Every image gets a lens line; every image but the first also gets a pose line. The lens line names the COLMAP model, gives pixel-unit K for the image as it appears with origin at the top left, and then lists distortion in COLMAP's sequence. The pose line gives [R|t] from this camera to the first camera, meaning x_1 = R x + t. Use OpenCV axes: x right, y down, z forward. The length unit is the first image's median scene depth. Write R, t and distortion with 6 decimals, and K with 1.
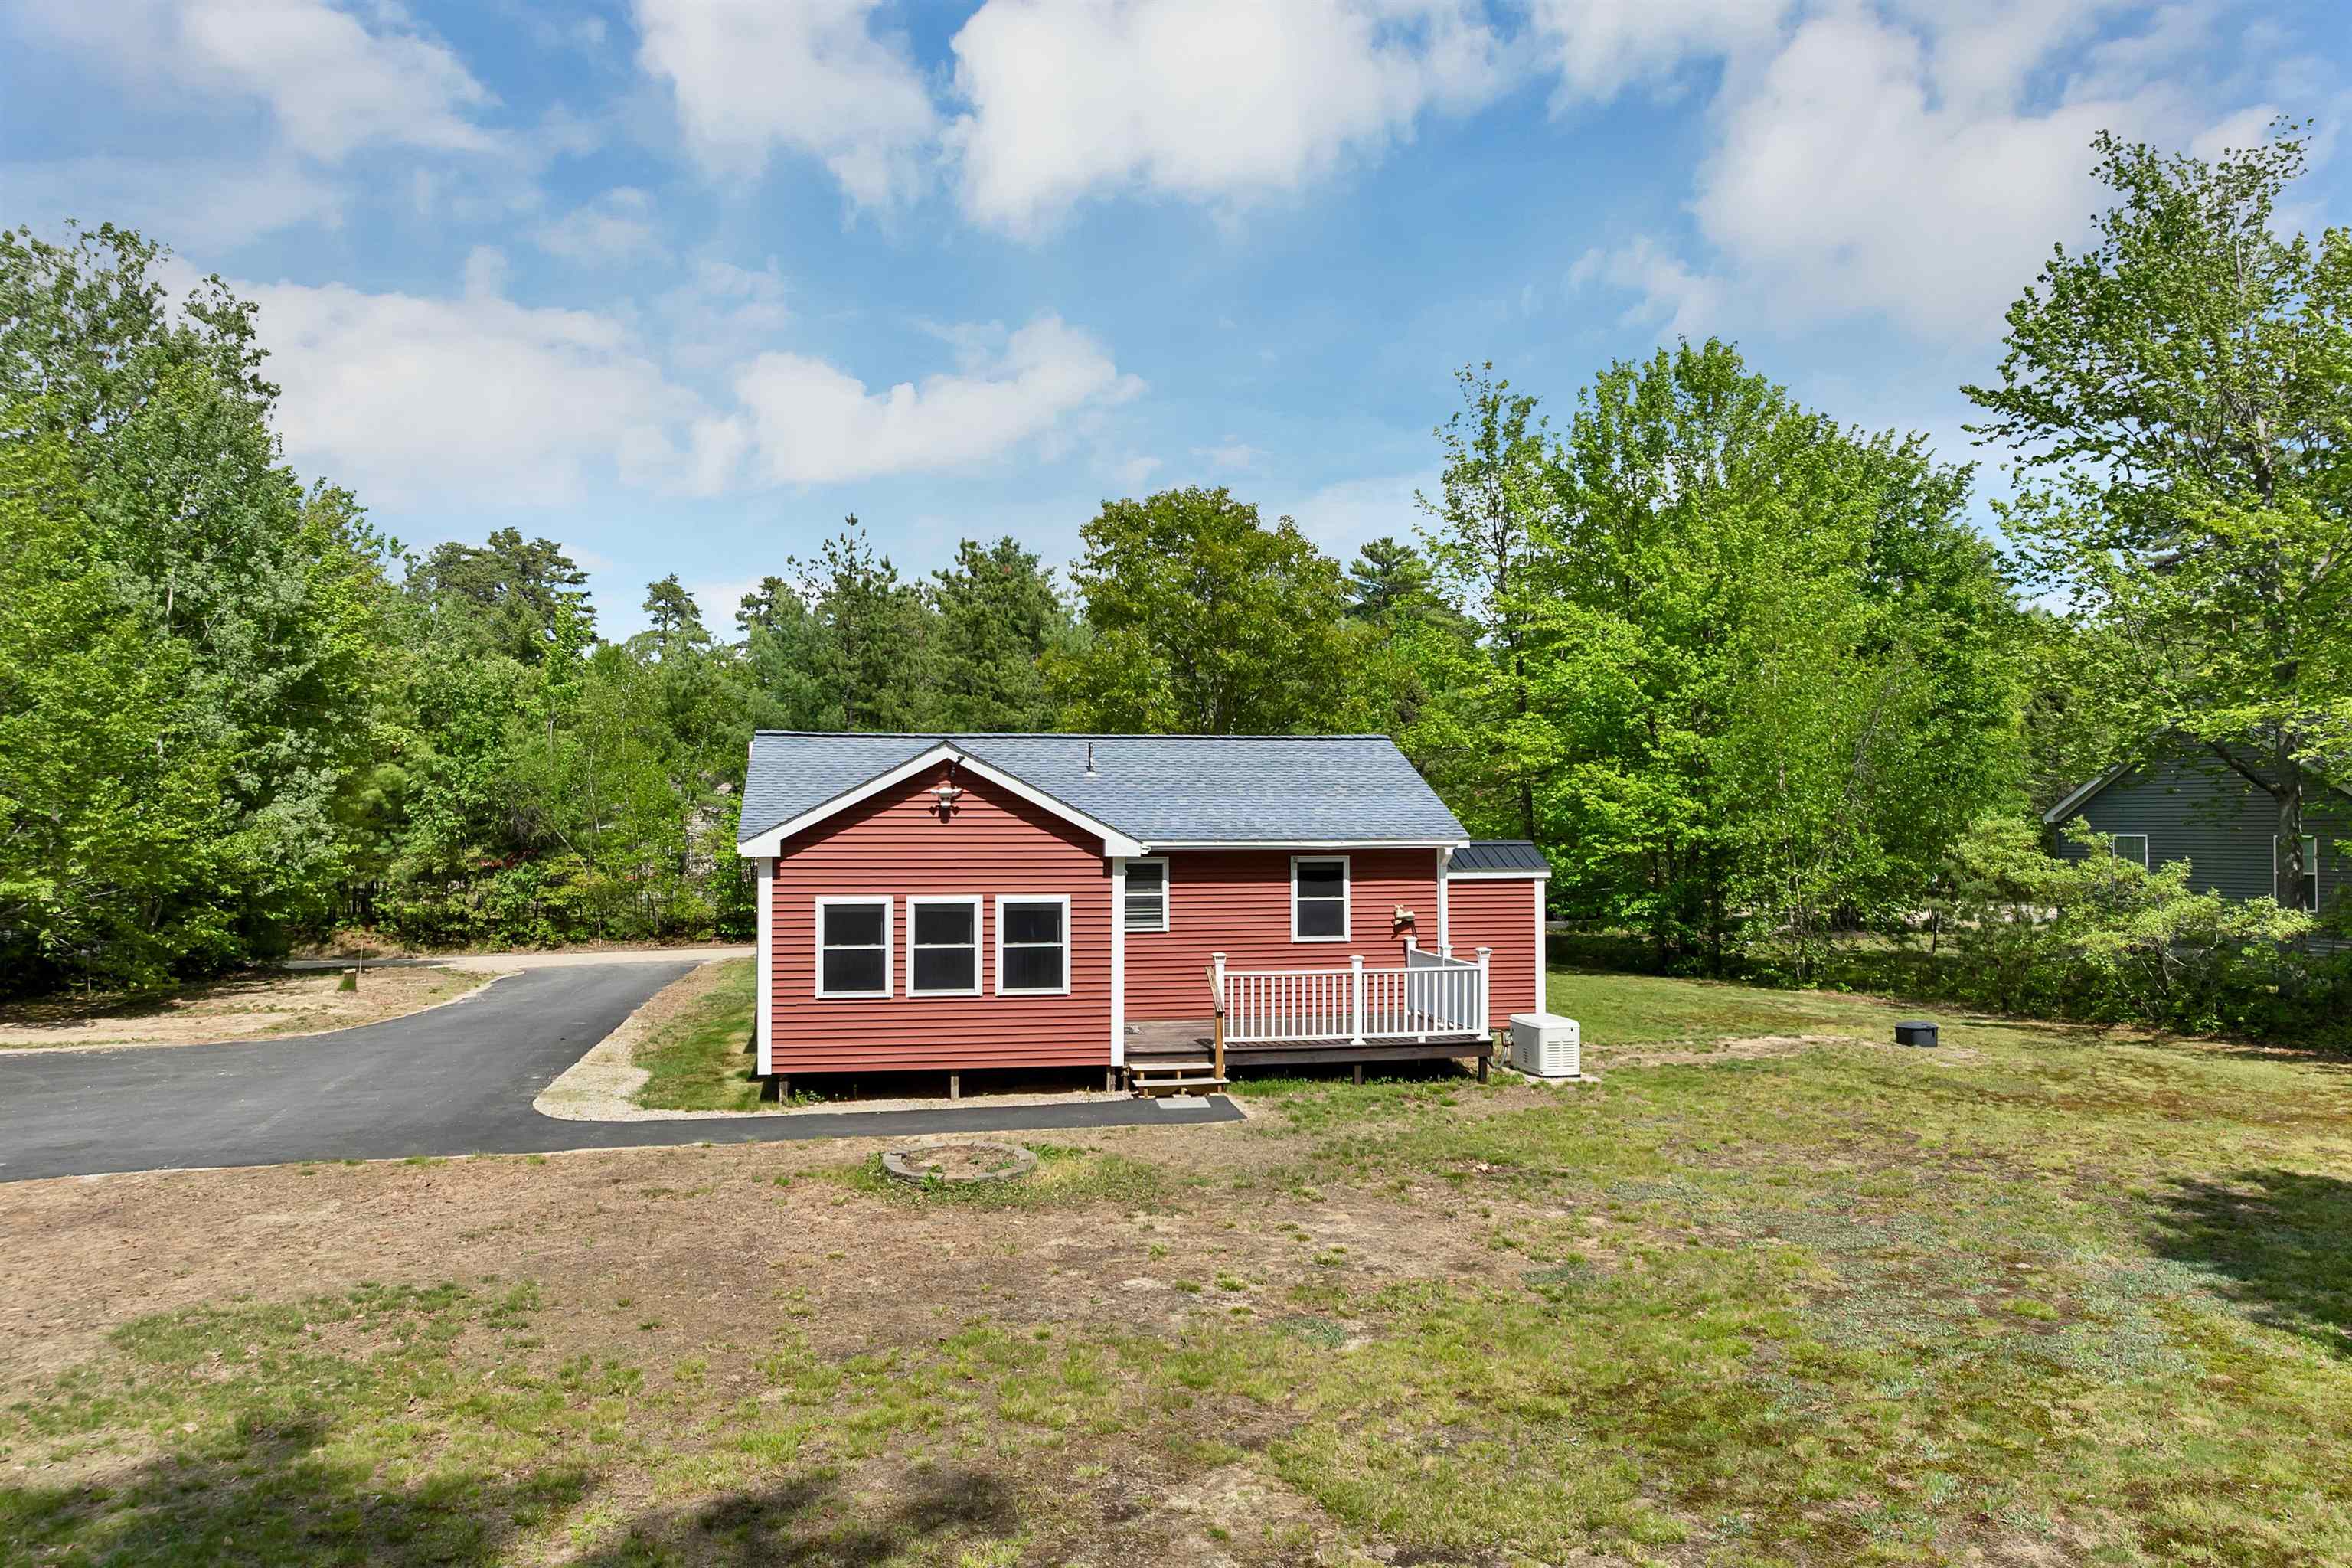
lens RADIAL K [[1651.3, 0, 1171.6], [0, 1651.3, 778.5], [0, 0, 1]] dist [-0.029783, -0.001583]
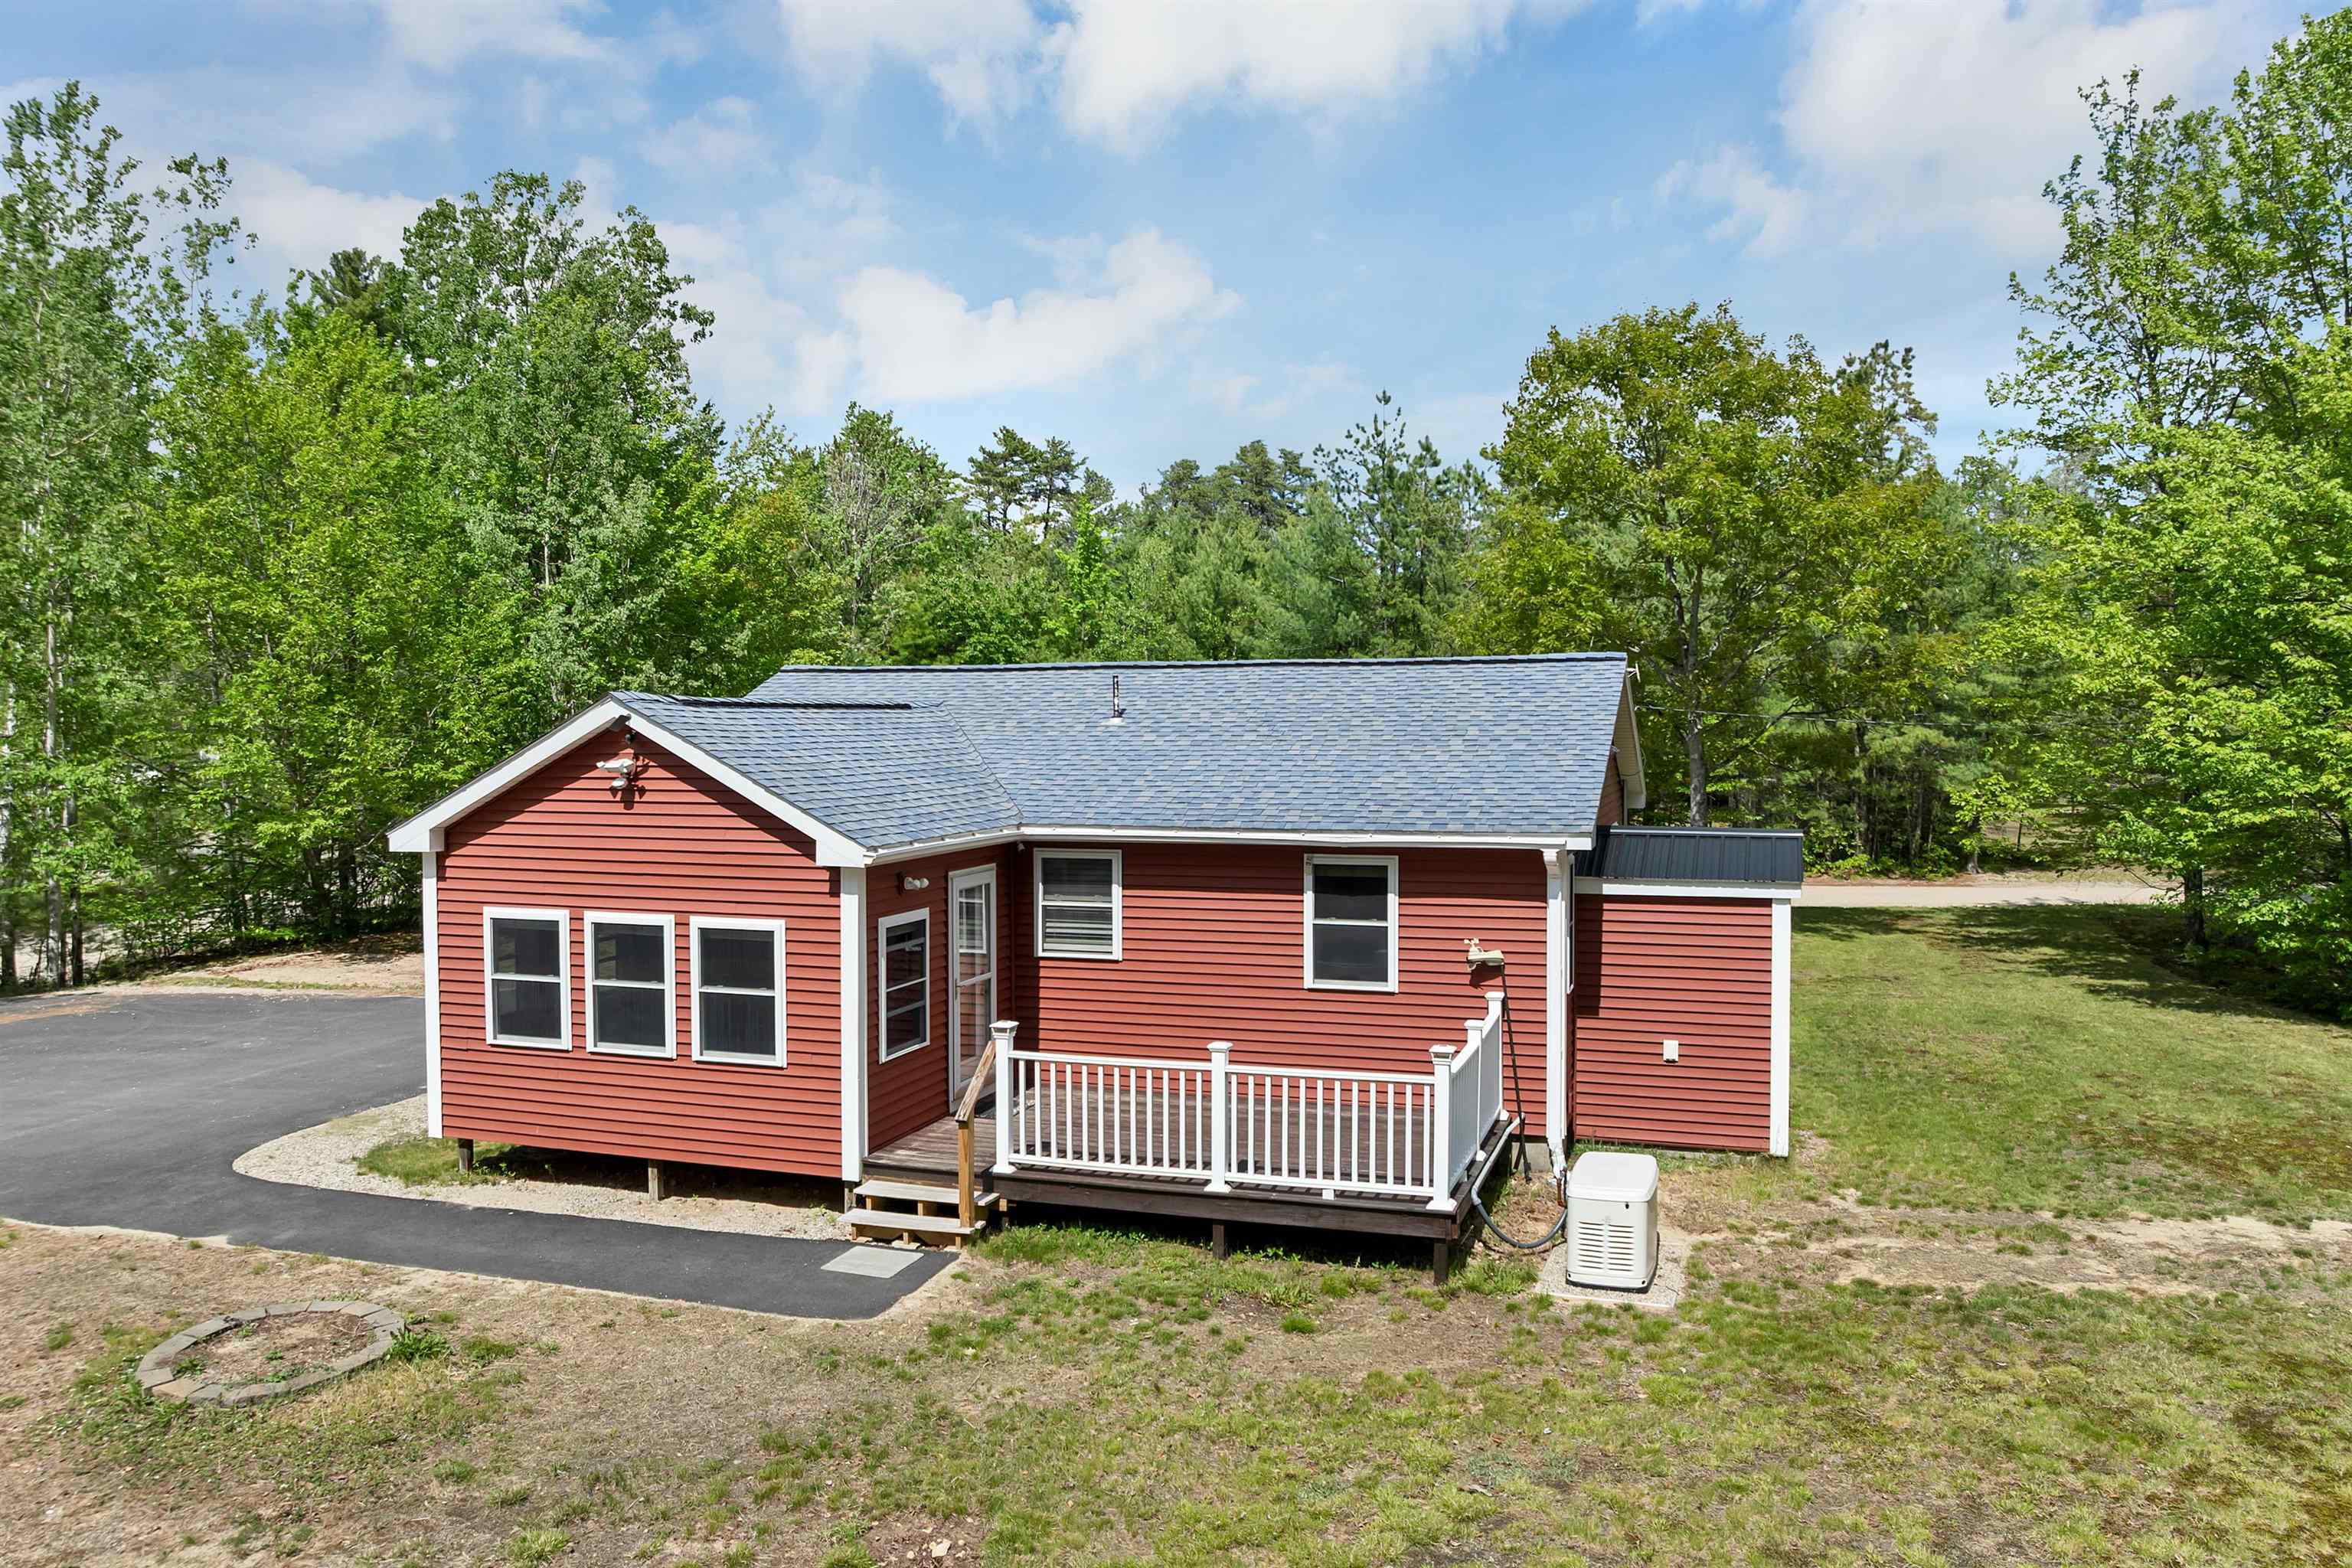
lens RADIAL K [[1651.3, 0, 1199.9], [0, 1651.3, 787.6], [0, 0, 1]] dist [-0.029783, -0.001583]
pose [[0.877081, 0.019459, -0.479947, 0.390769], [0.012858, 0.997870, 0.063955, -0.022598], [0.480170, -0.062265, 0.874963, 0.483300]]
